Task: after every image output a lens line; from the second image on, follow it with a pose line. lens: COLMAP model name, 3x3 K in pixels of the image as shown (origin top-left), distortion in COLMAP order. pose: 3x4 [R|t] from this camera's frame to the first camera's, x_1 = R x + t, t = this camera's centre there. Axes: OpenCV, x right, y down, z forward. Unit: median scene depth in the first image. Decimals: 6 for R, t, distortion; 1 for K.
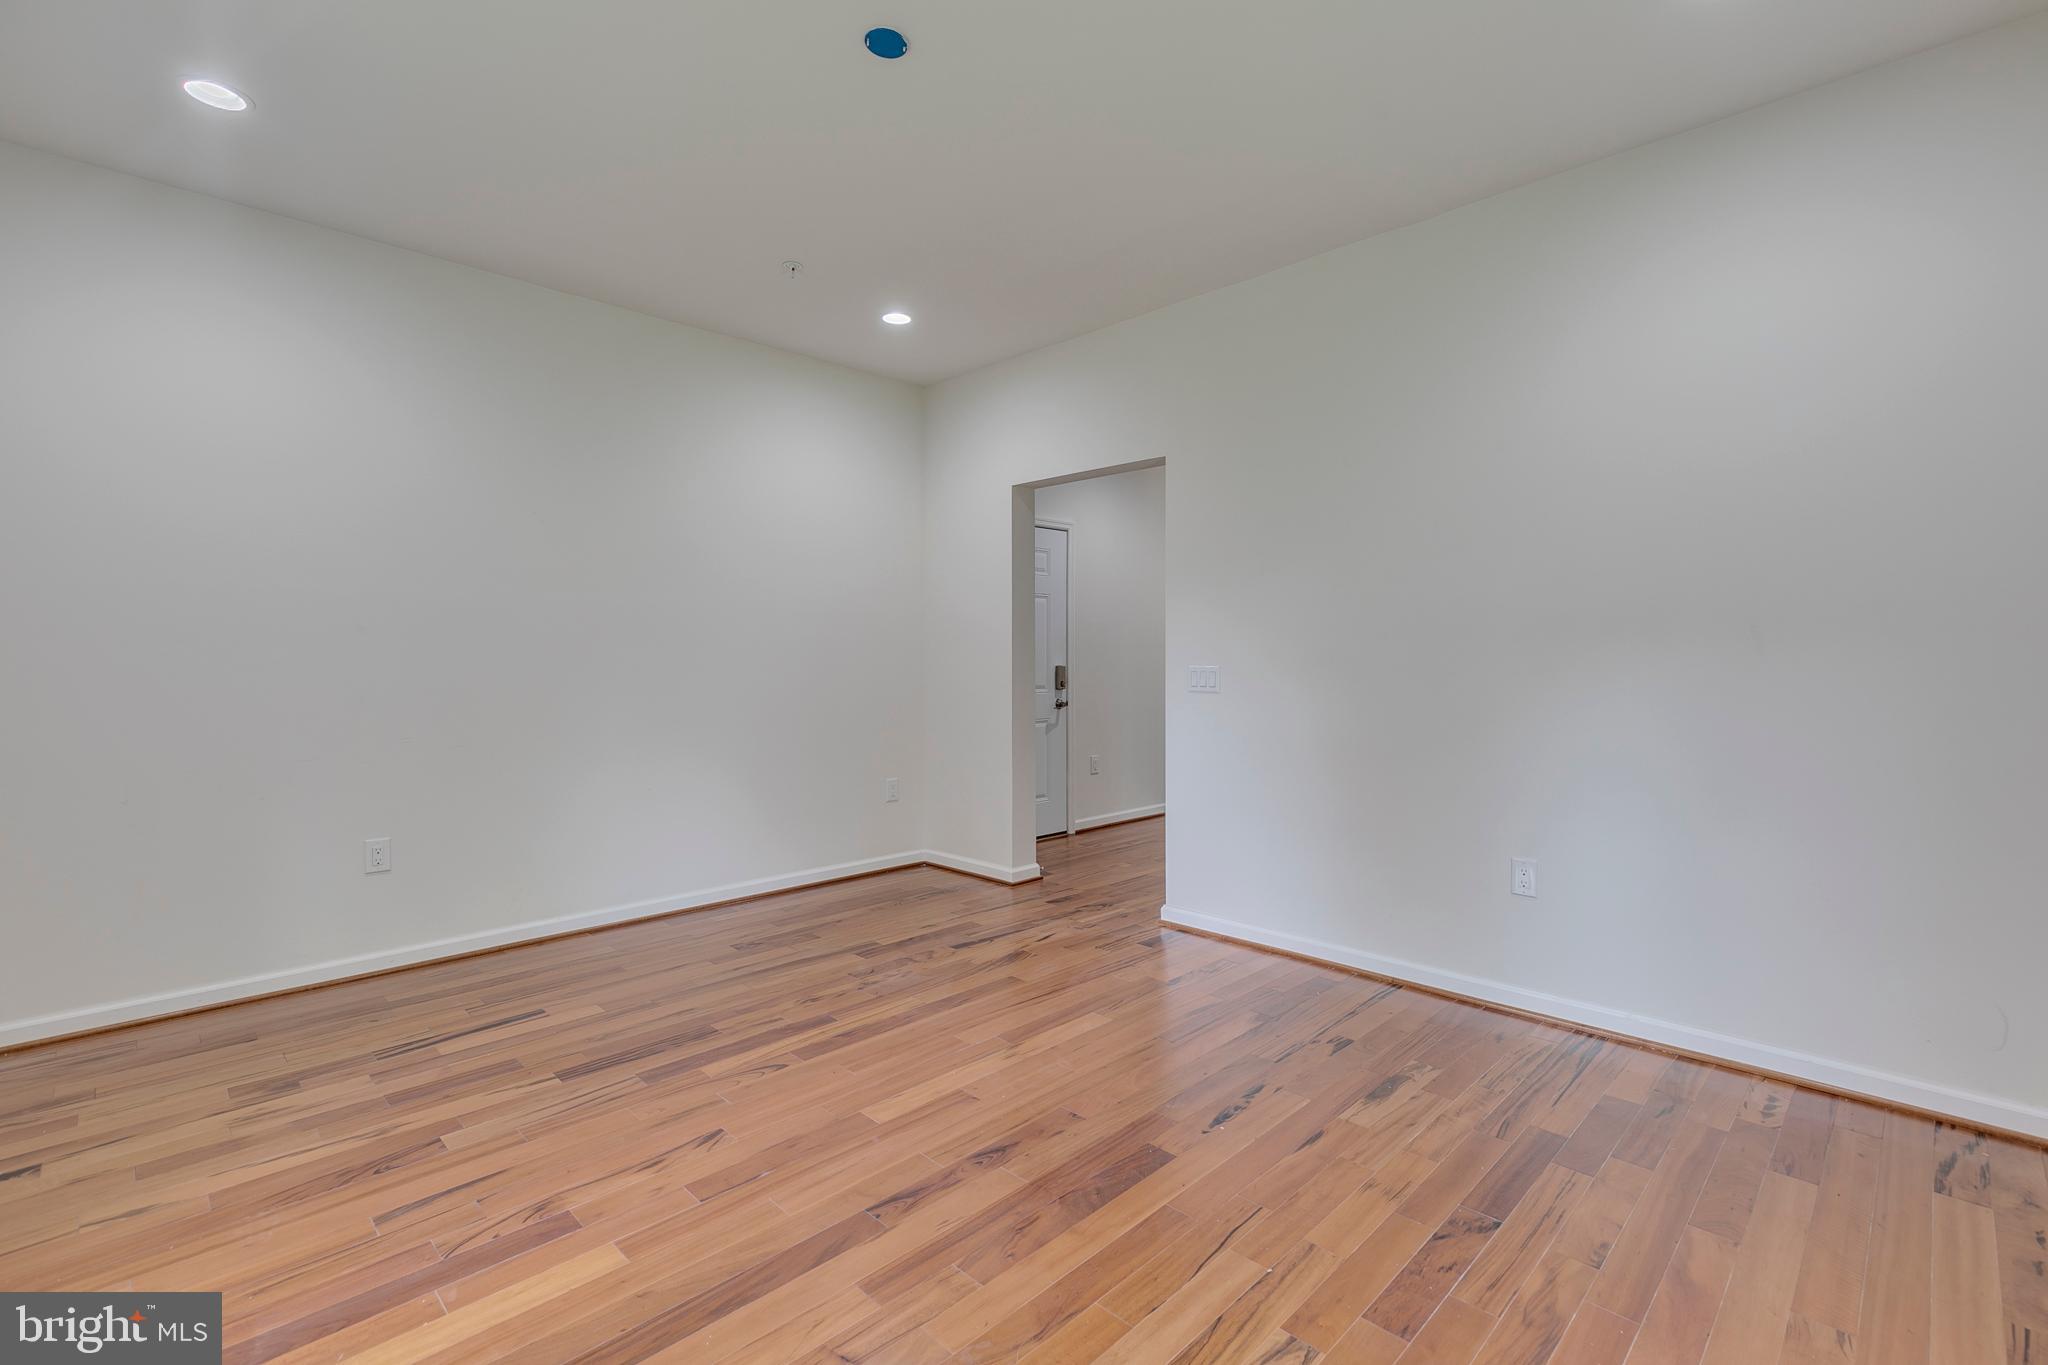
lens RADIAL K [[910.8, 0, 1036.5], [0, 910.8, 672.3], [0, 0, 1]] dist [0.001193, -0.000675]
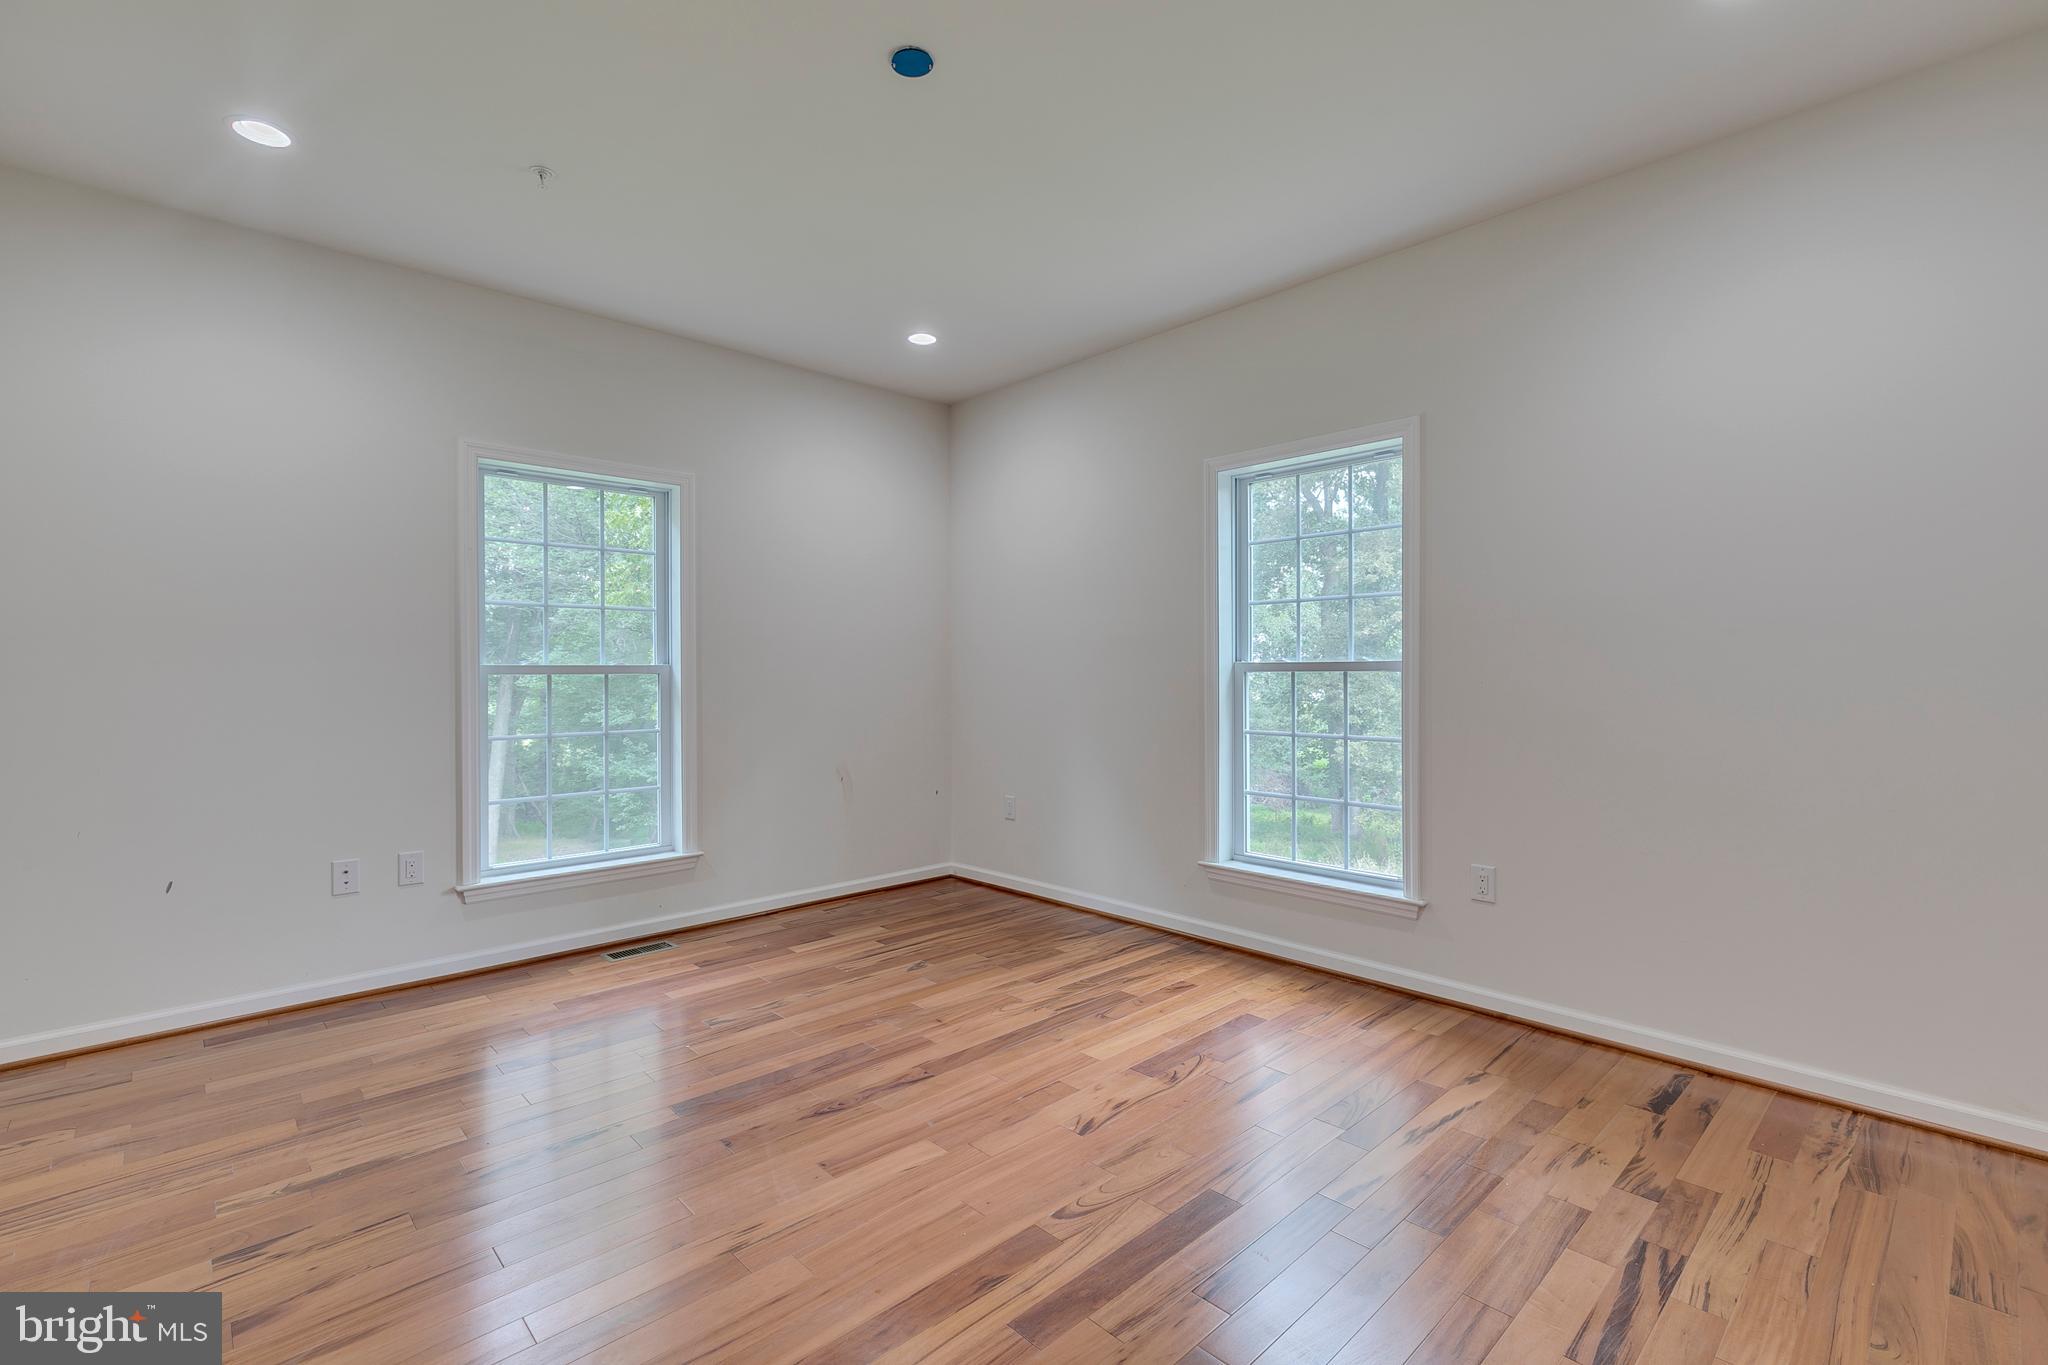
lens RADIAL K [[910.8, 0, 1036.5], [0, 910.8, 672.3], [0, 0, 1]] dist [0.001193, -0.000675]
pose [[-0.999598, 0.004932, 0.027903, -0.295840], [0.005343, 0.999878, 0.014686, -0.028823], [-0.027827, 0.014829, -0.999503, 1.824850]]
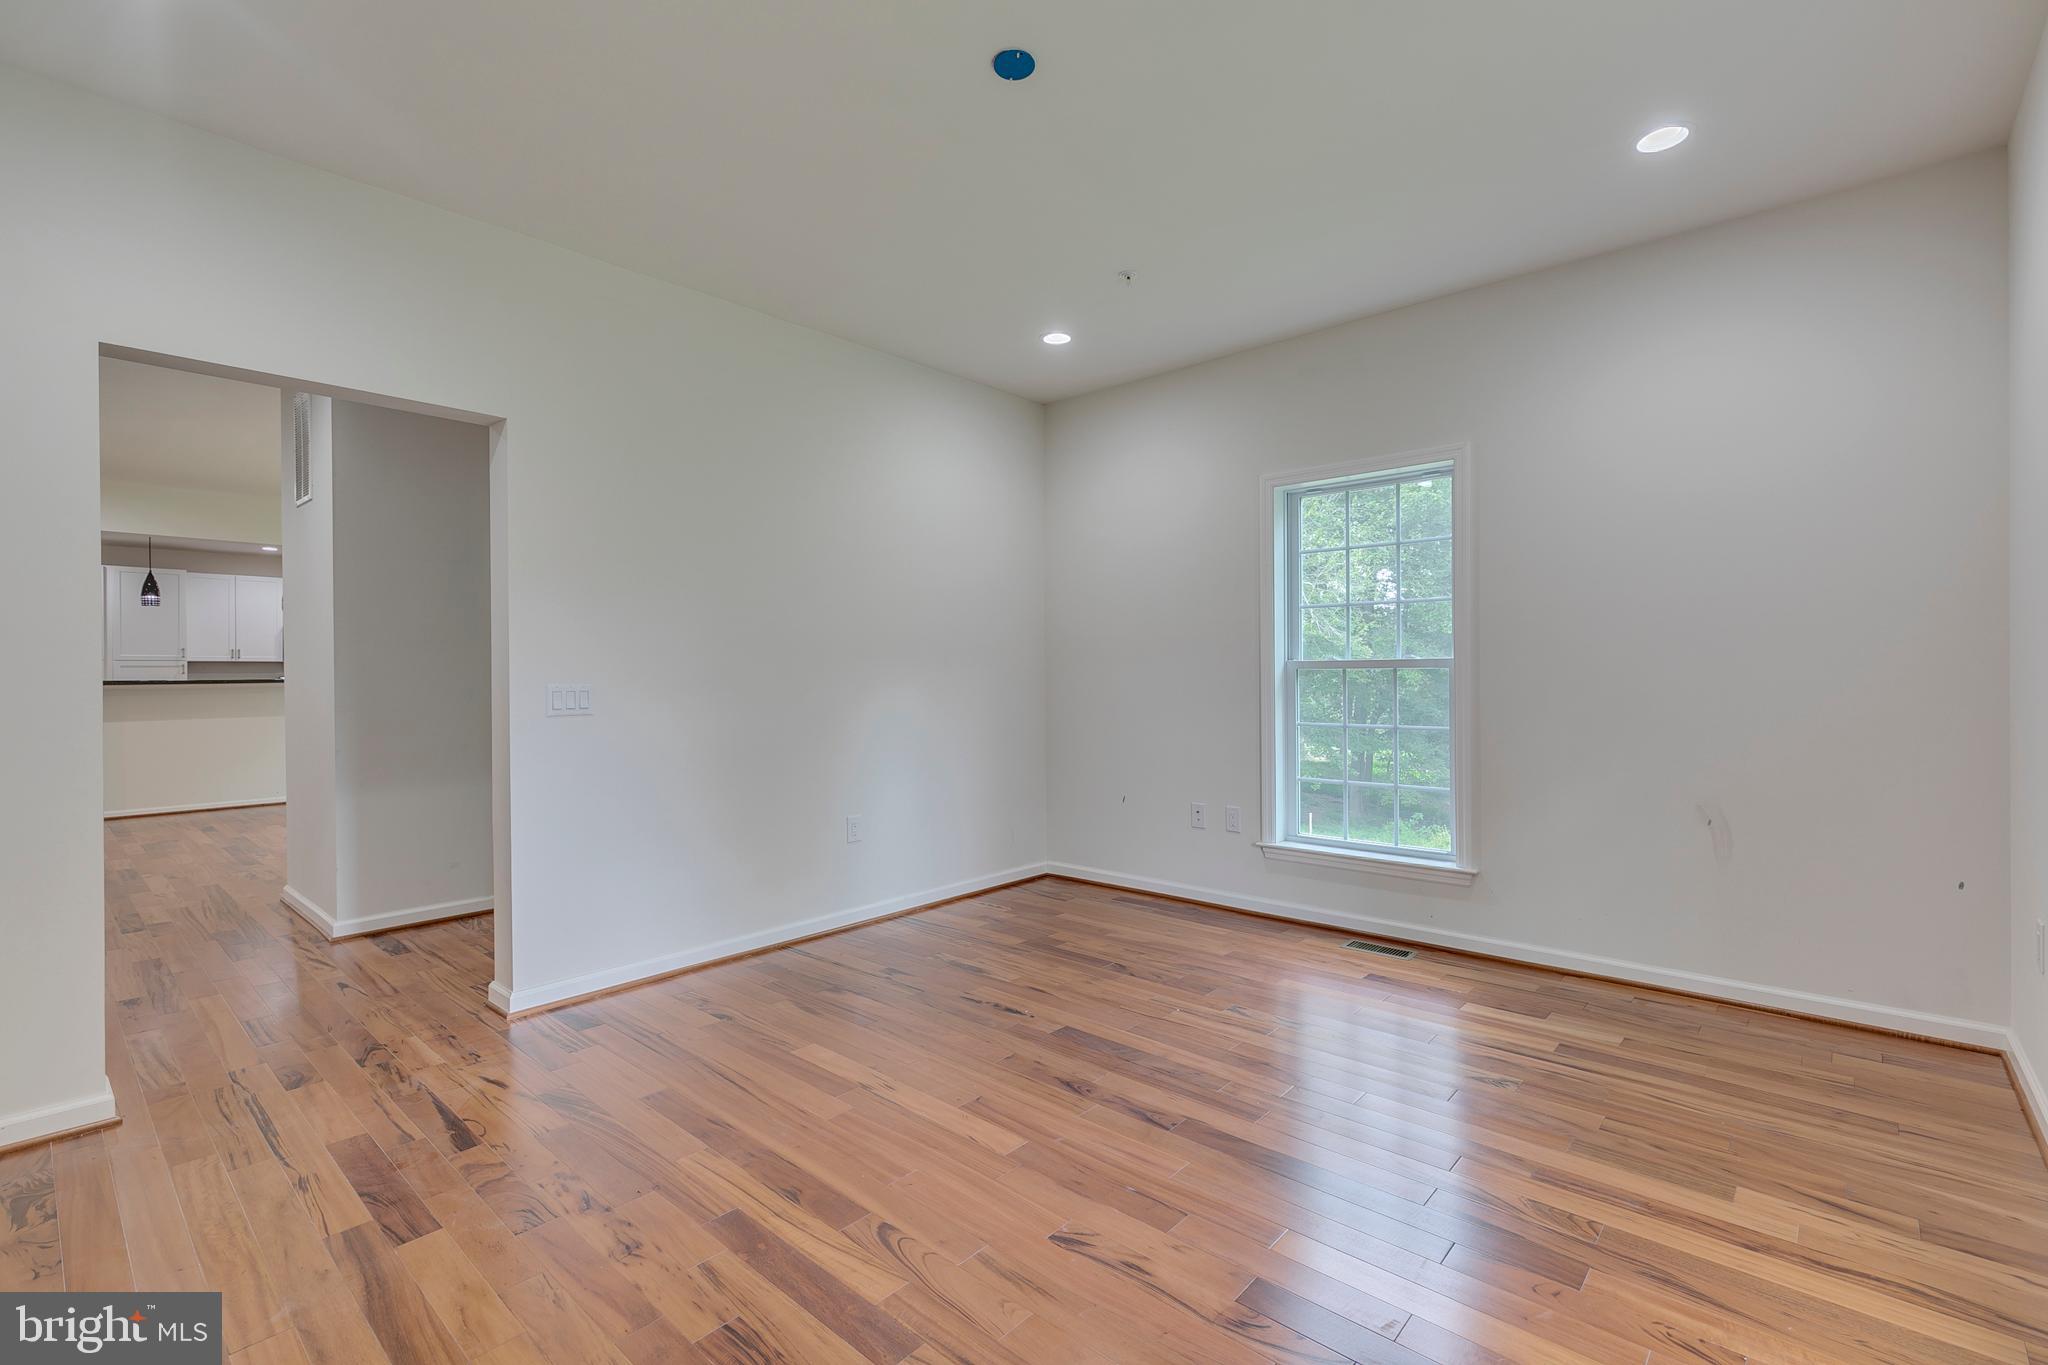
lens RADIAL K [[910.8, 0, 1036.5], [0, 910.8, 672.3], [0, 0, 1]] dist [0.001193, -0.000675]
pose [[-0.051320, -0.000785, 0.998682, -1.066230], [0.022851, 0.999737, 0.001960, -0.015530], [-0.998421, 0.022922, -0.051288, 0.945096]]
